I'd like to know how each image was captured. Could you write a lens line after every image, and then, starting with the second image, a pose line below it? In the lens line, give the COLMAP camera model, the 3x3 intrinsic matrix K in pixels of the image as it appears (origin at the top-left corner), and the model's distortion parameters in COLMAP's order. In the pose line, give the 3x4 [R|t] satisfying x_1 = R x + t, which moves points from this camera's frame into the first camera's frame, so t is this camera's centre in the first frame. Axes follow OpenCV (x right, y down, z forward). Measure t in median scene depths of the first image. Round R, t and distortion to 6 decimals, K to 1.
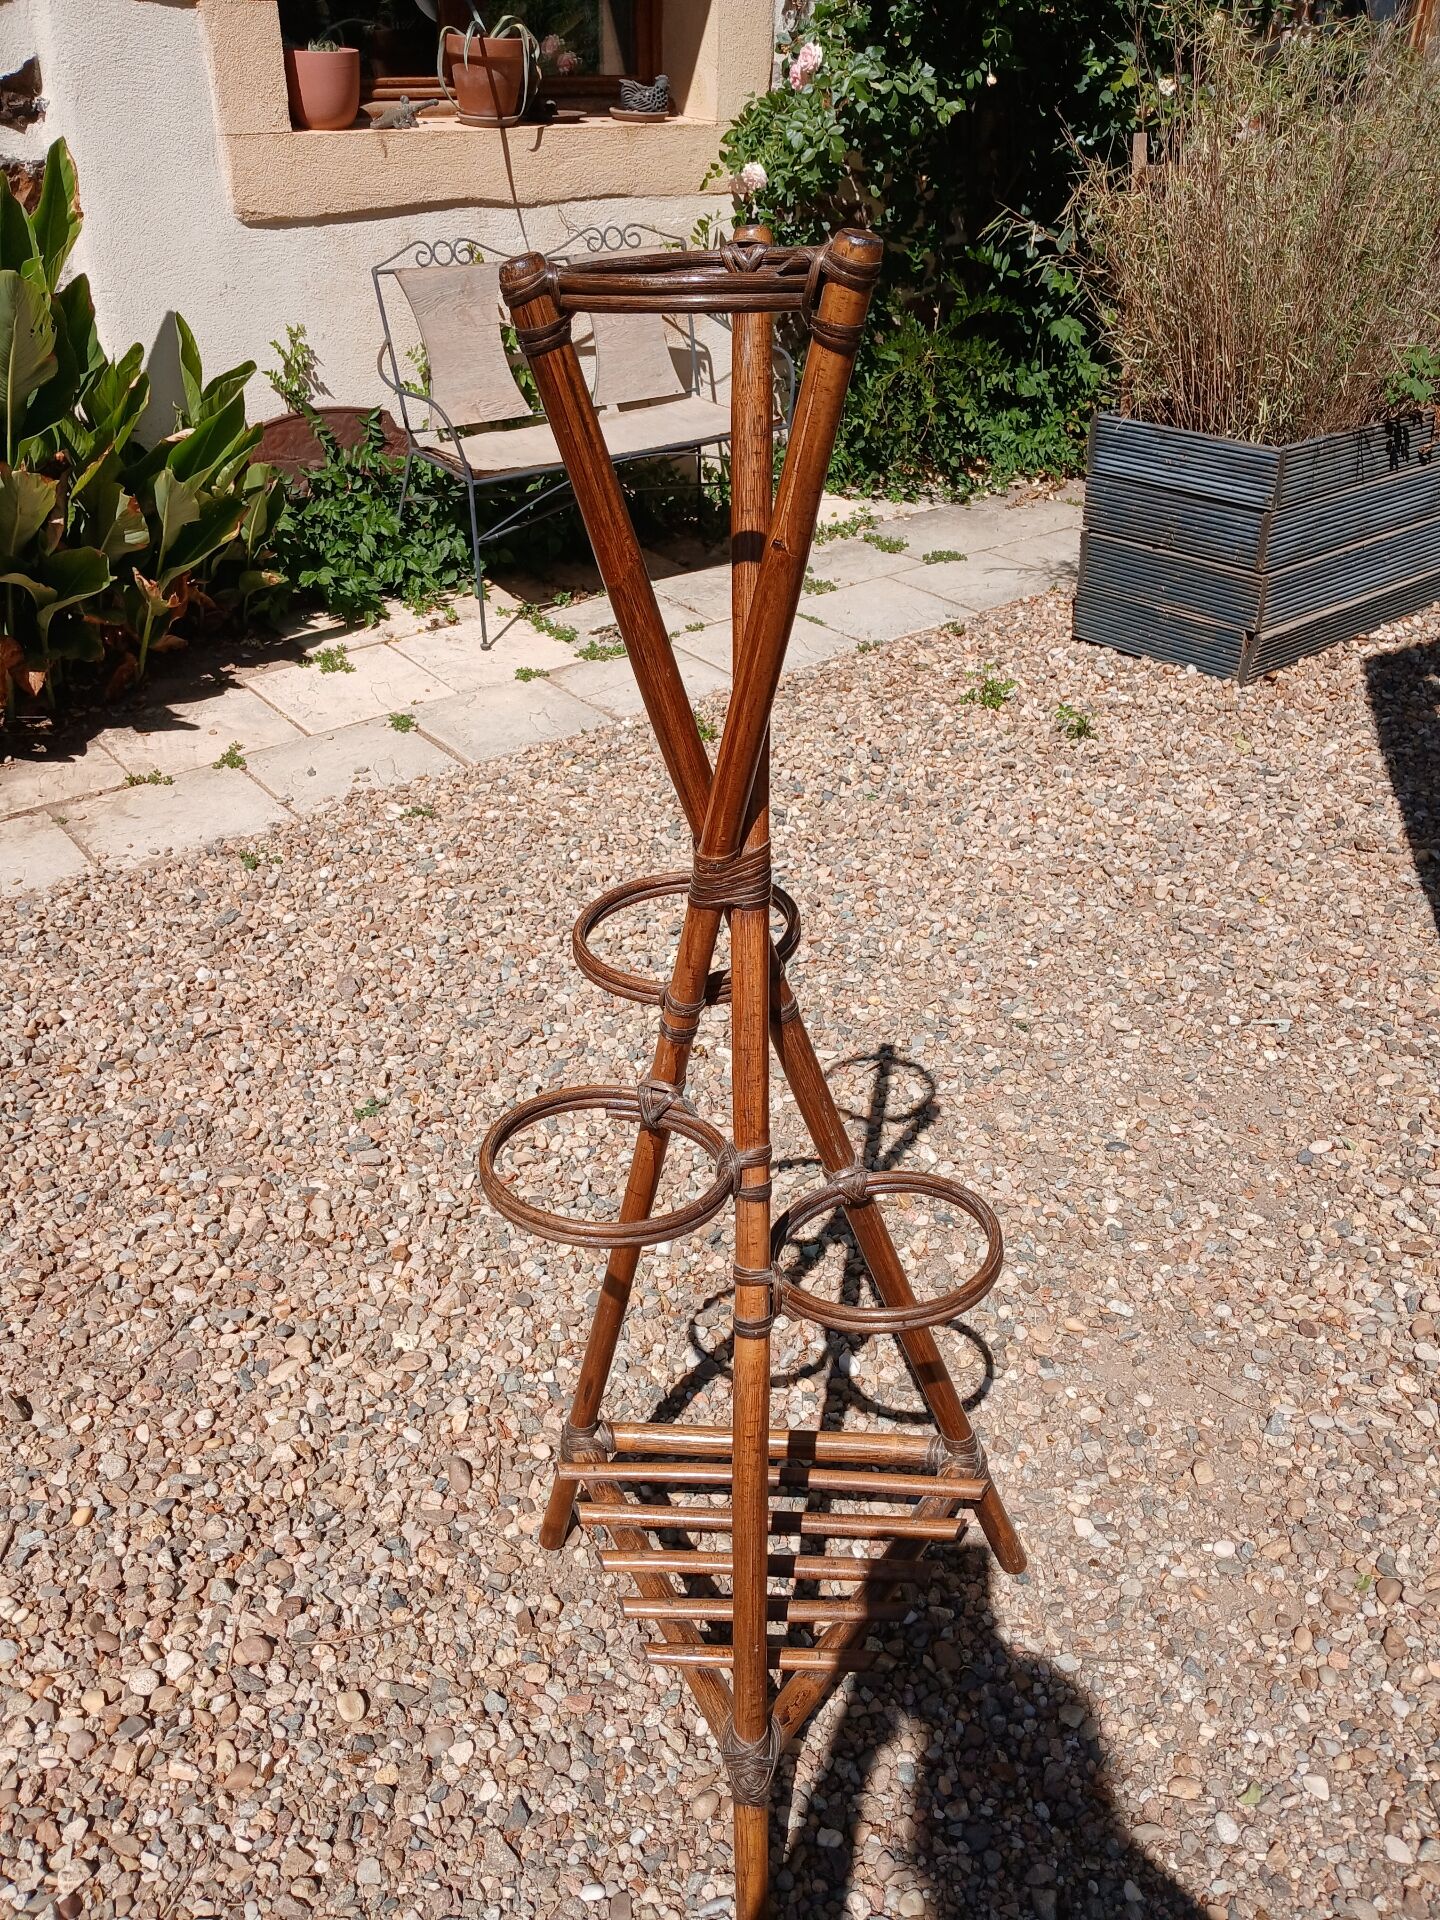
lens RADIAL K [[1509.3, 0, 740.8], [0, 1509.3, 955.1], [0, 0, 1]] dist [0.049020, -0.124707]
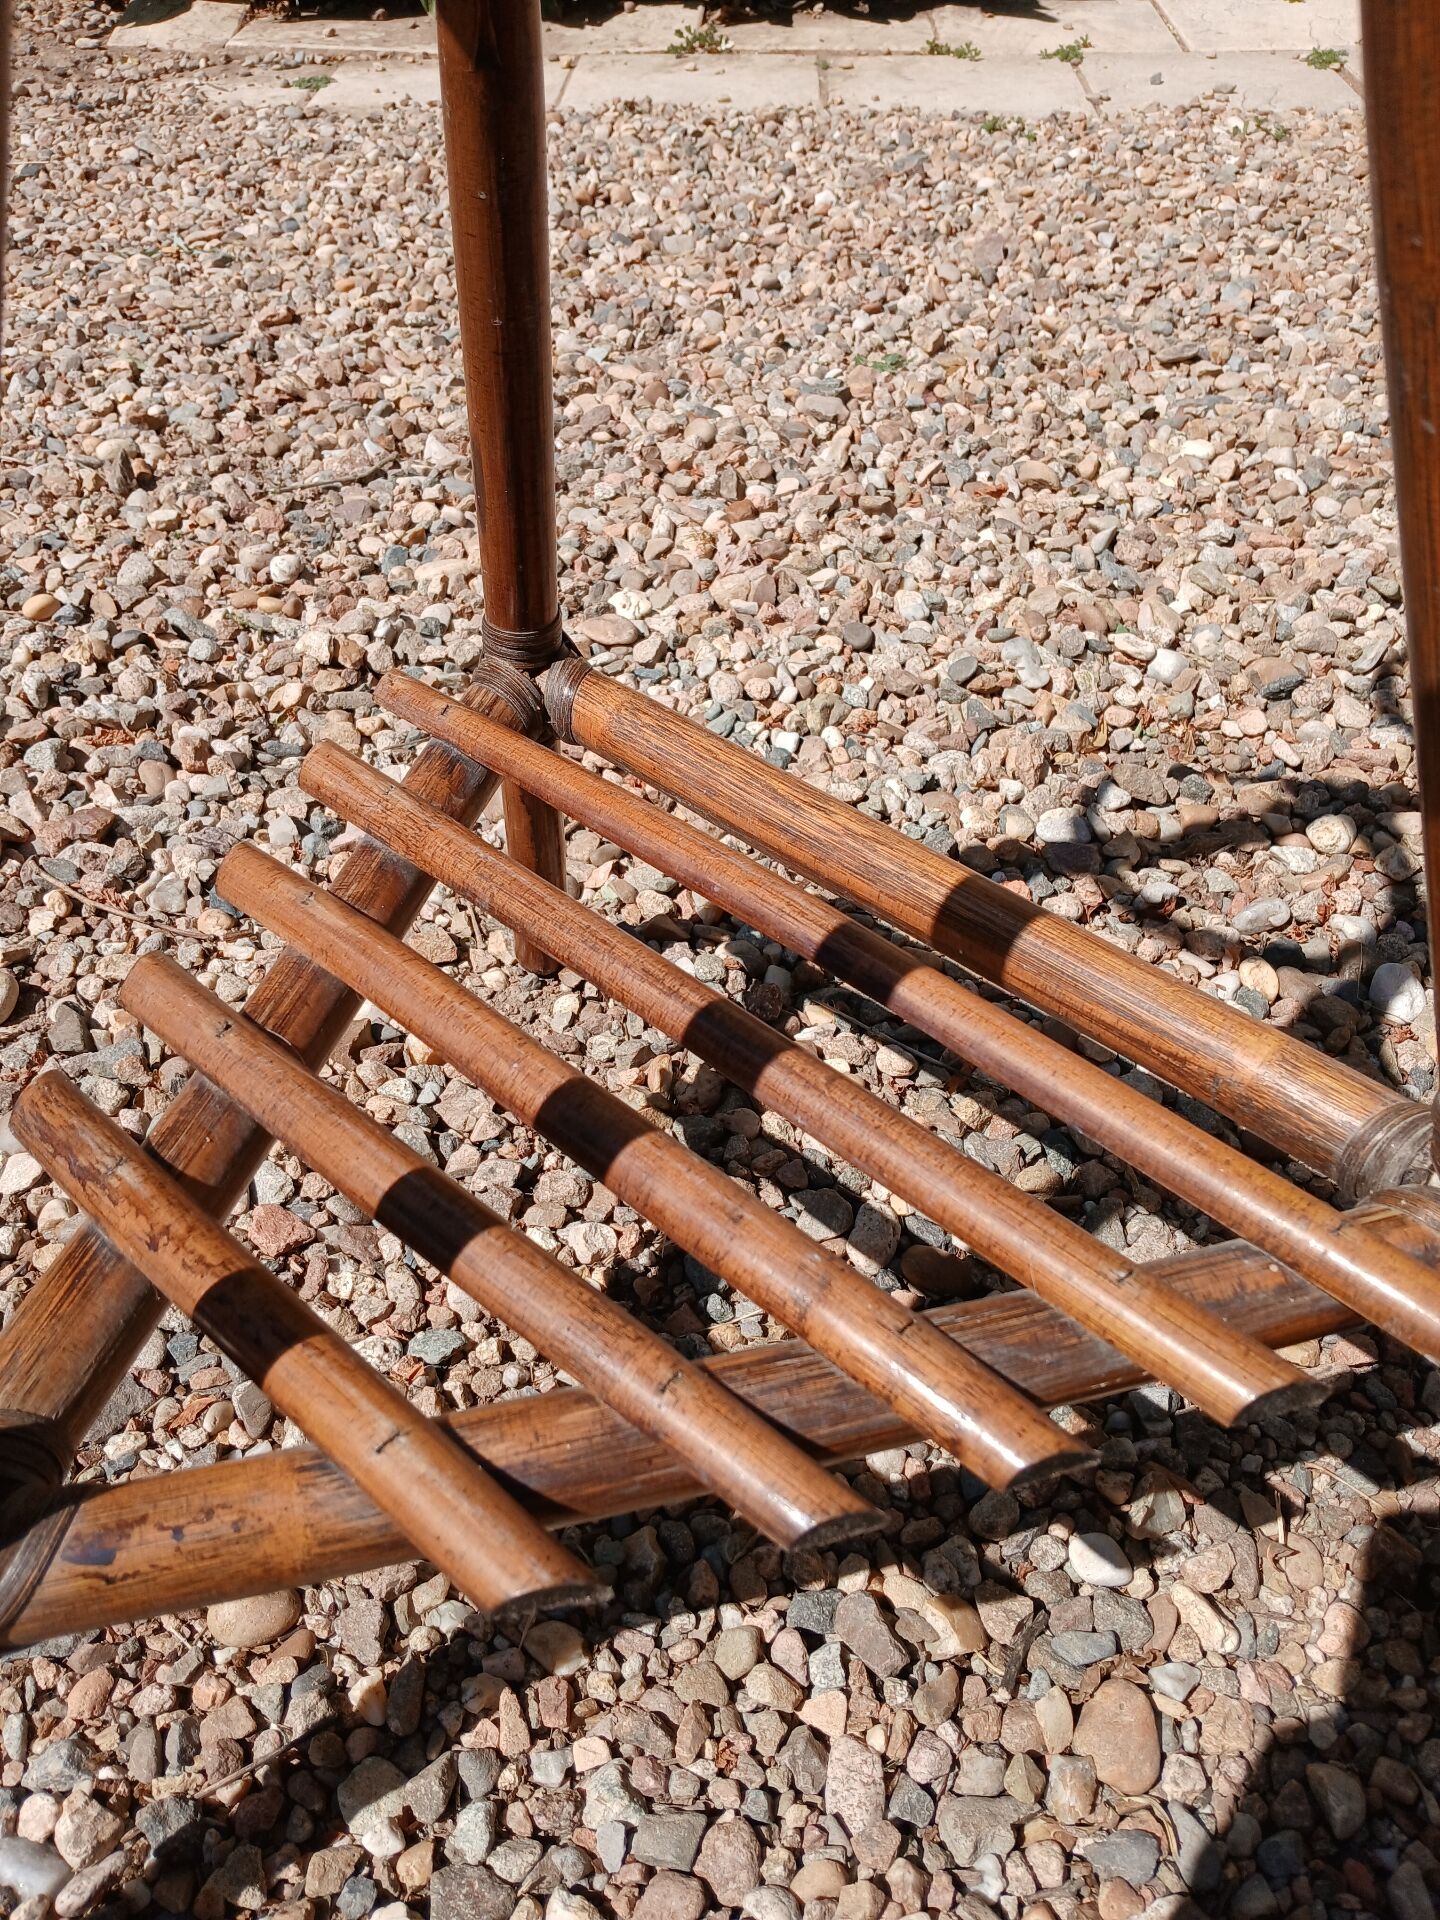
lens RADIAL K [[1509.3, 0, 721.8], [0, 1509.3, 970.8], [0, 0, 1]] dist [0.049020, -0.124707]
pose [[0.763847, 0.441436, -0.470821, 0.091100], [-0.341012, 0.895409, 0.286276, 0.159570], [0.547949, -0.058115, 0.834490, 0.431145]]
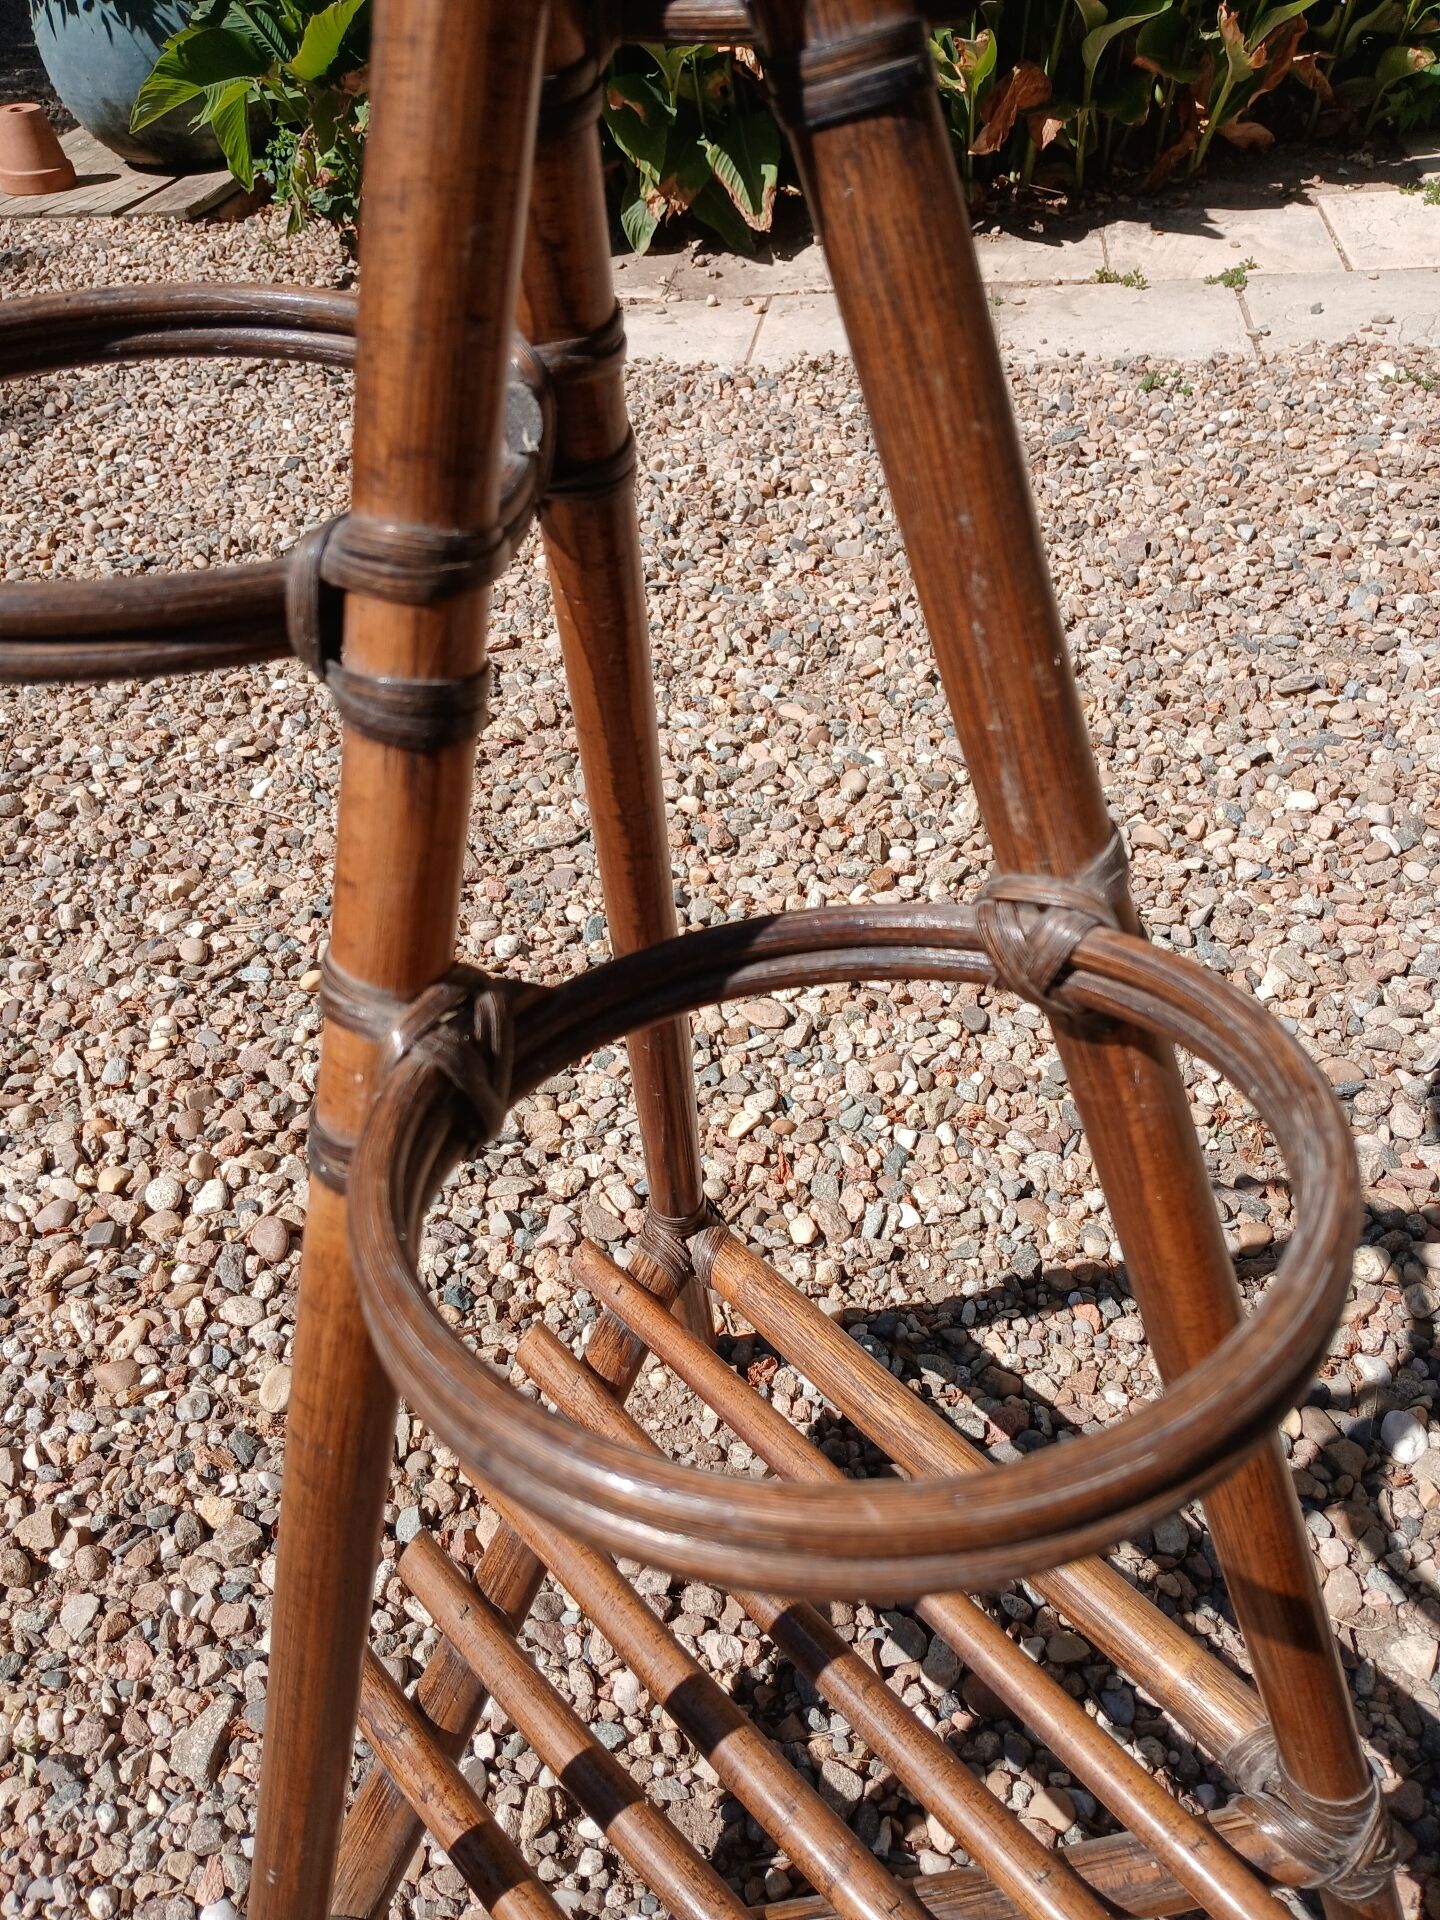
lens RADIAL K [[1509.3, 0, 710.7], [0, 1509.3, 957.4], [0, 0, 1]] dist [0.049020, -0.124707]
pose [[0.685375, 0.430908, -0.587010, 0.102774], [-0.312142, 0.902155, 0.297799, 0.046673], [0.657897, -0.020873, 0.752818, 0.379841]]
